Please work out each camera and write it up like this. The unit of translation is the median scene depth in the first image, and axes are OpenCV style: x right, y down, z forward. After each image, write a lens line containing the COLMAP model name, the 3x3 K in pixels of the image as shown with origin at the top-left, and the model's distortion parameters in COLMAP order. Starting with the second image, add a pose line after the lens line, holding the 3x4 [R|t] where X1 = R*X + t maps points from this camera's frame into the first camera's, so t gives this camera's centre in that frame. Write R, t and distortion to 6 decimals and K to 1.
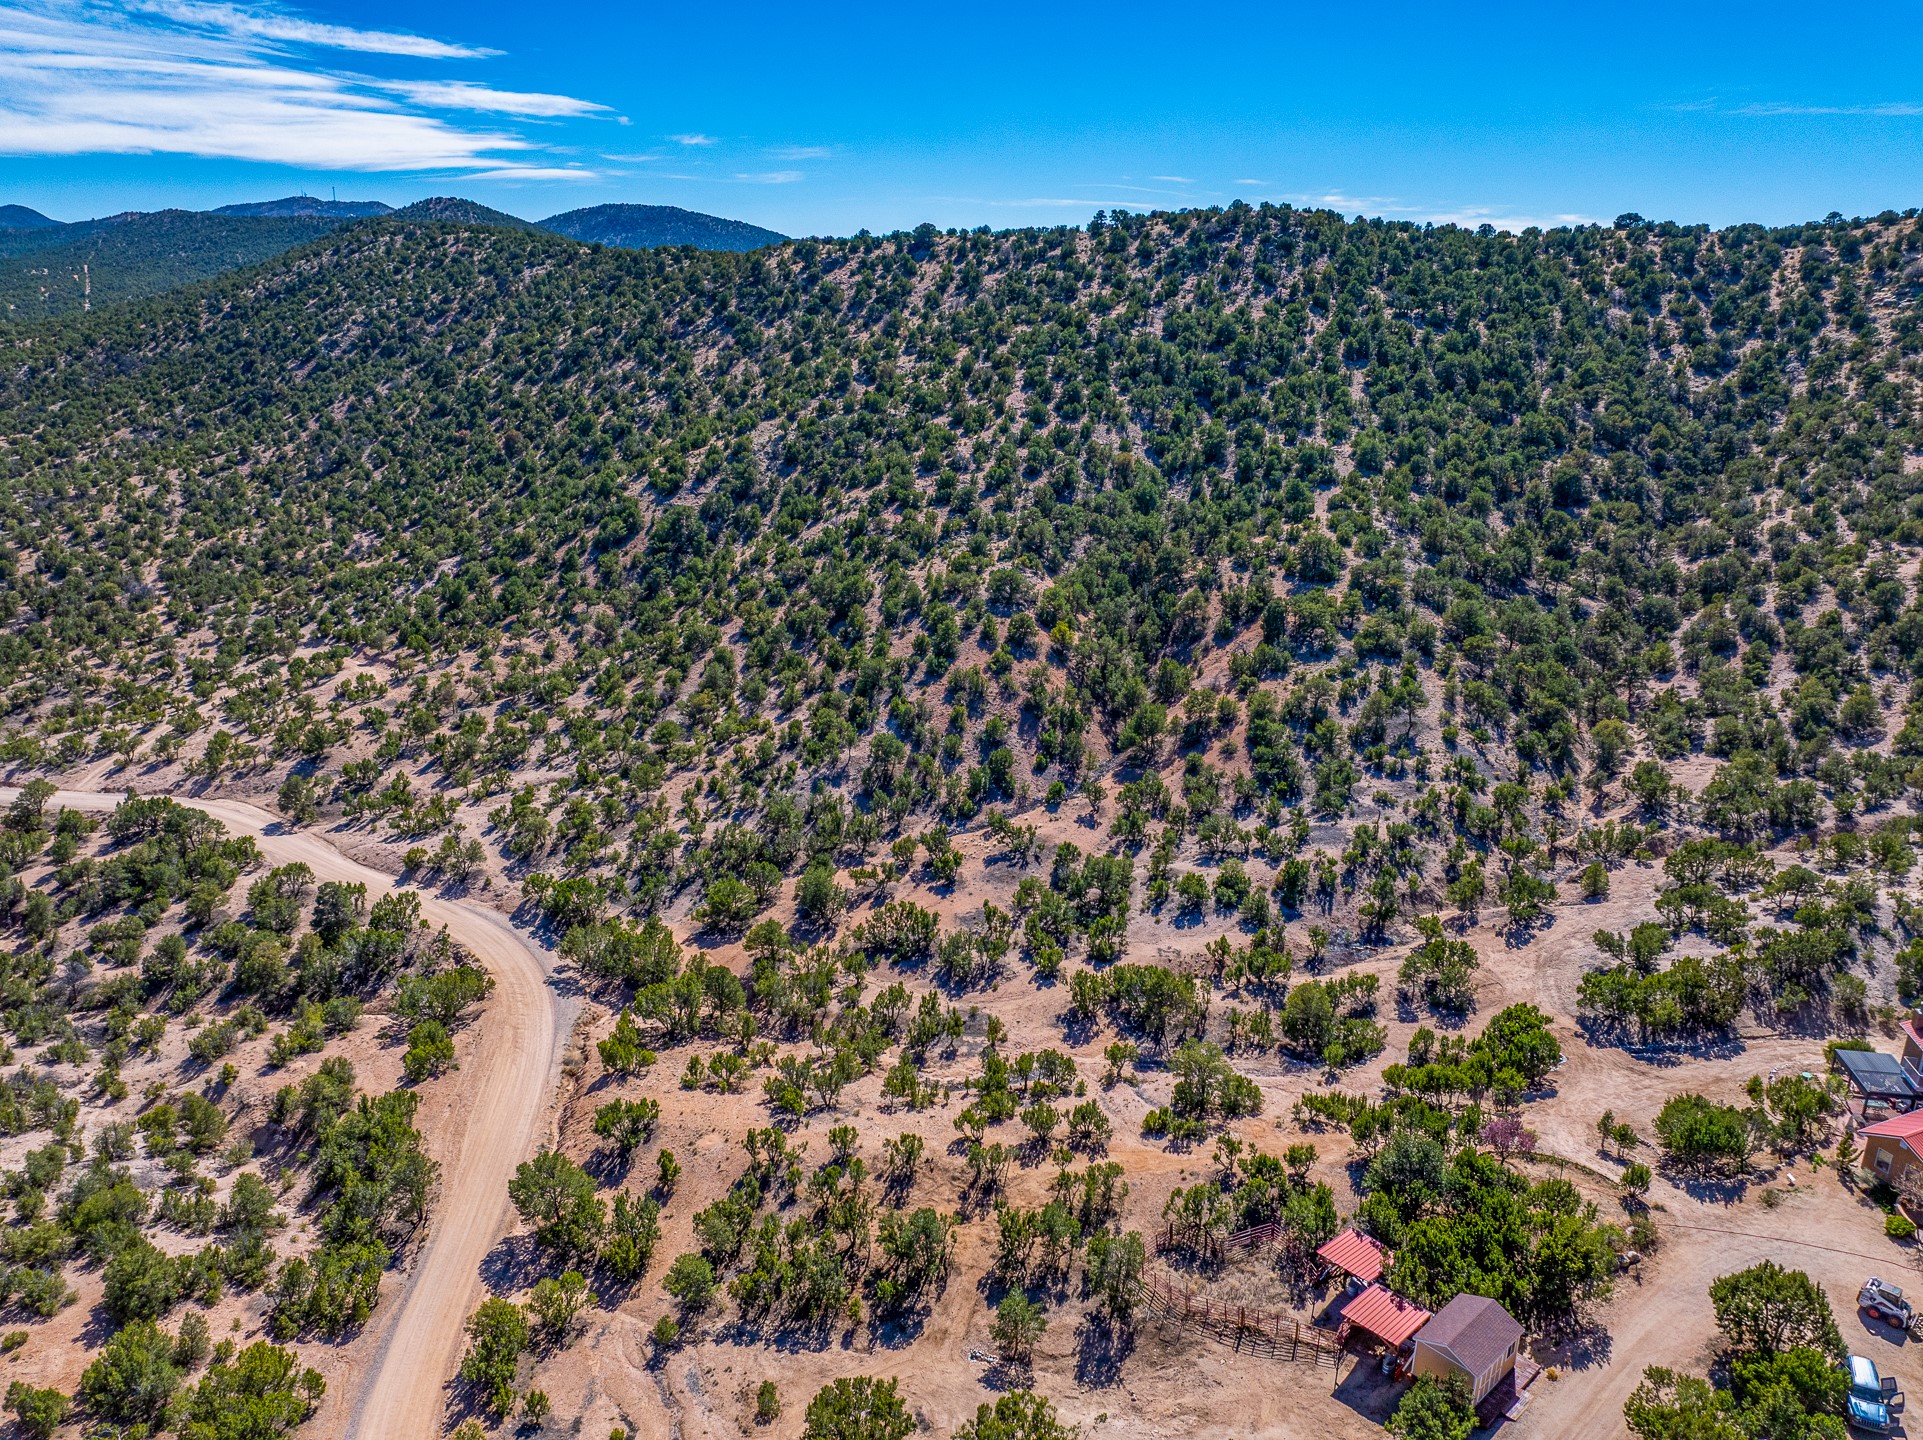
lens RADIAL K [[1328.1, 0, 970.9], [0, 1328.1, 712.1], [0, 0, 1]] dist [-0.045057, 0.012912]
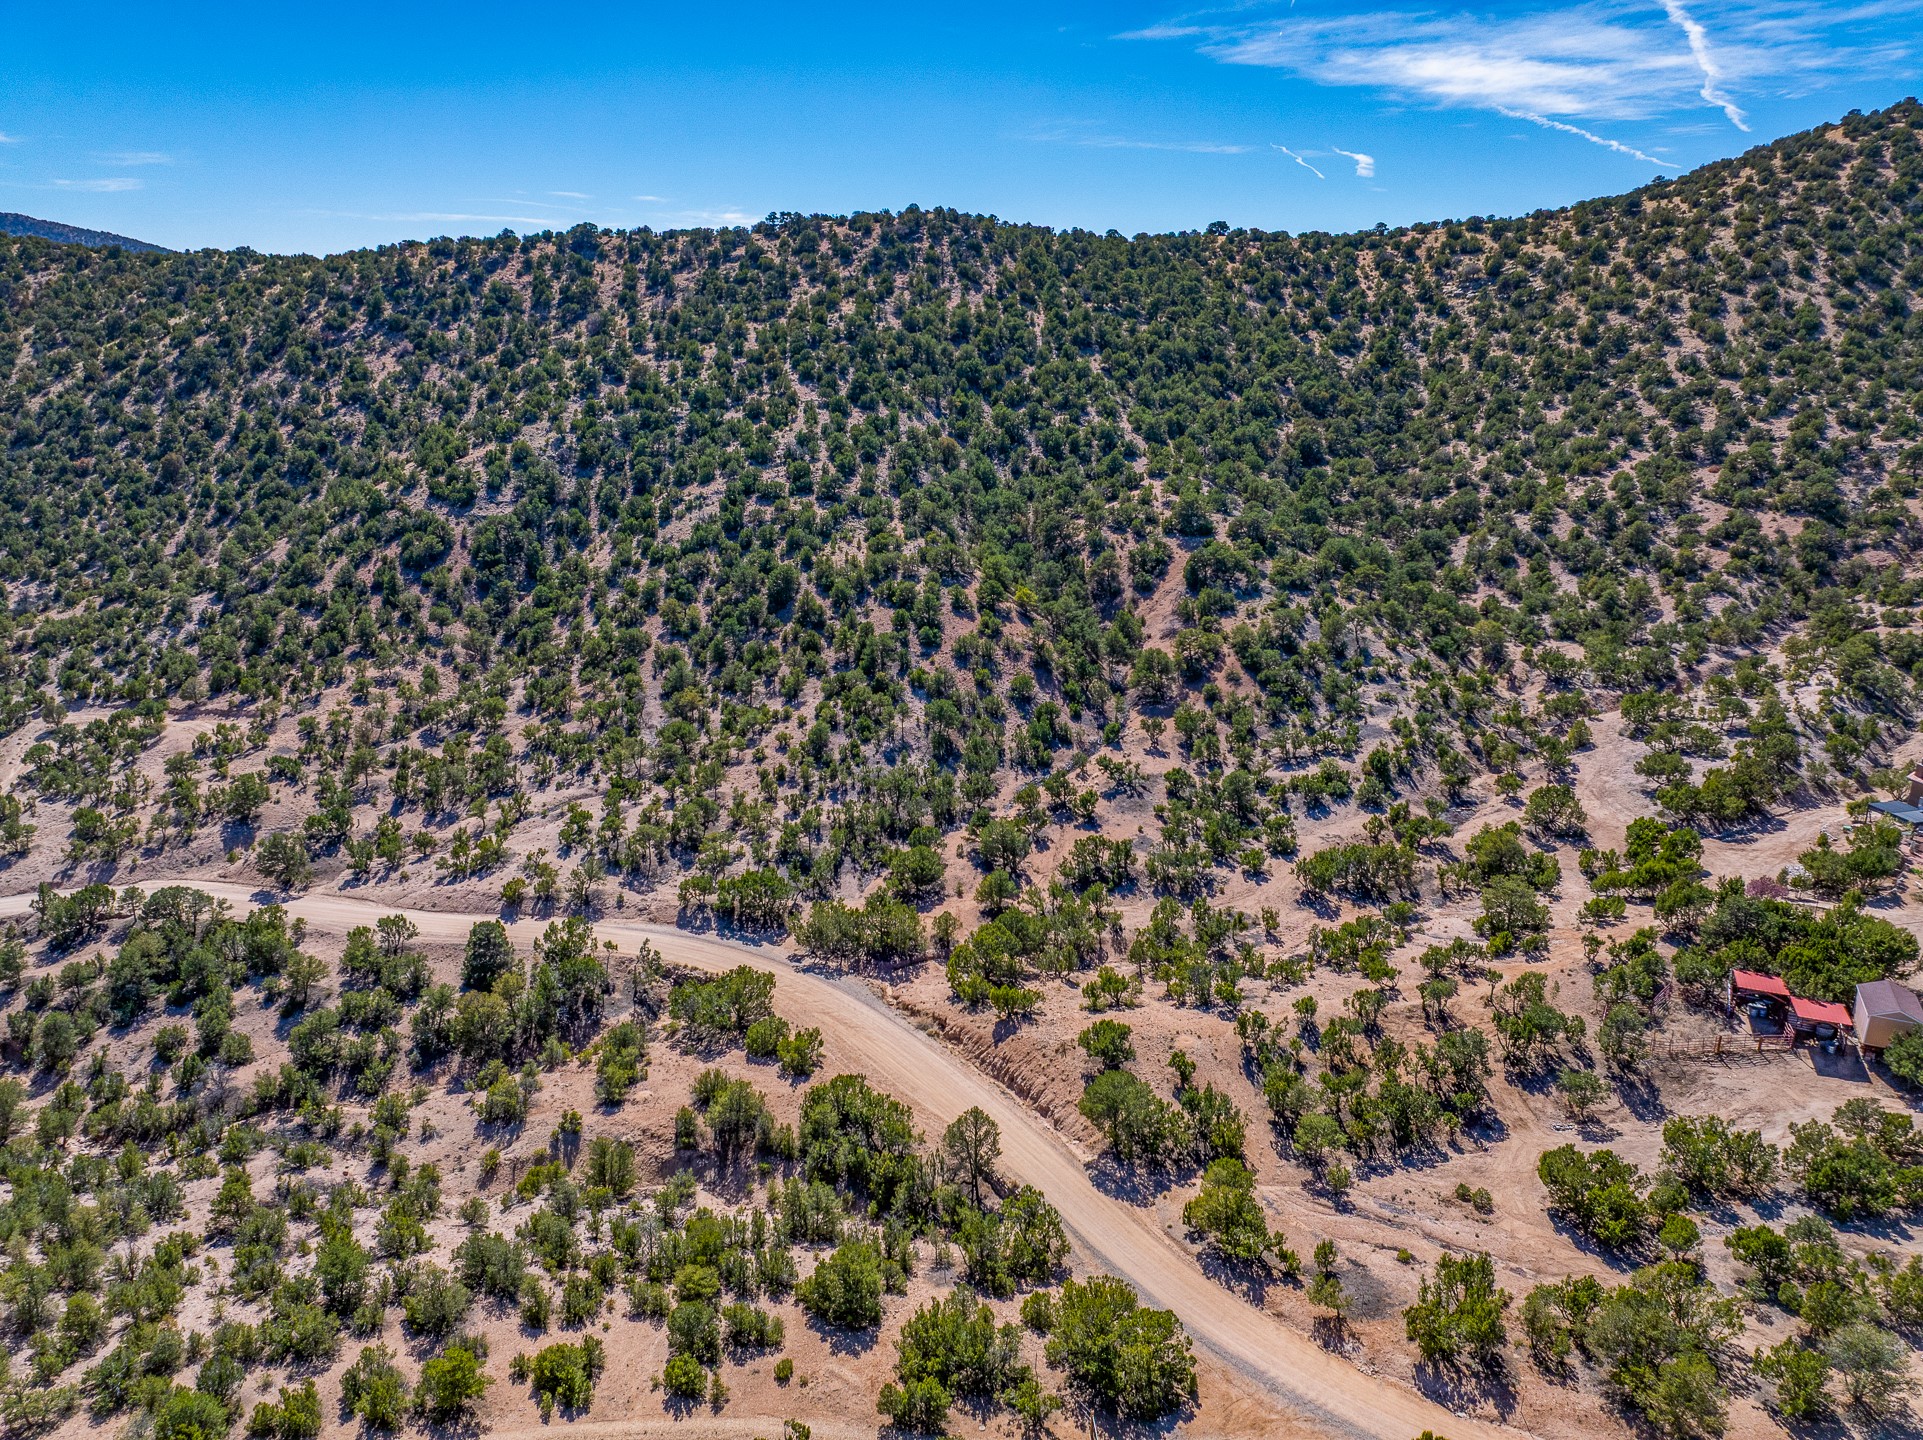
lens RADIAL K [[1328.1, 0, 970.9], [0, 1328.1, 712.1], [0, 0, 1]] dist [-0.045057, 0.012912]
pose [[0.918287, -0.118441, 0.377784, -0.314027], [0.122273, 0.992399, 0.013921, 0.010263], [-0.376561, 0.033410, 0.925789, 0.027040]]
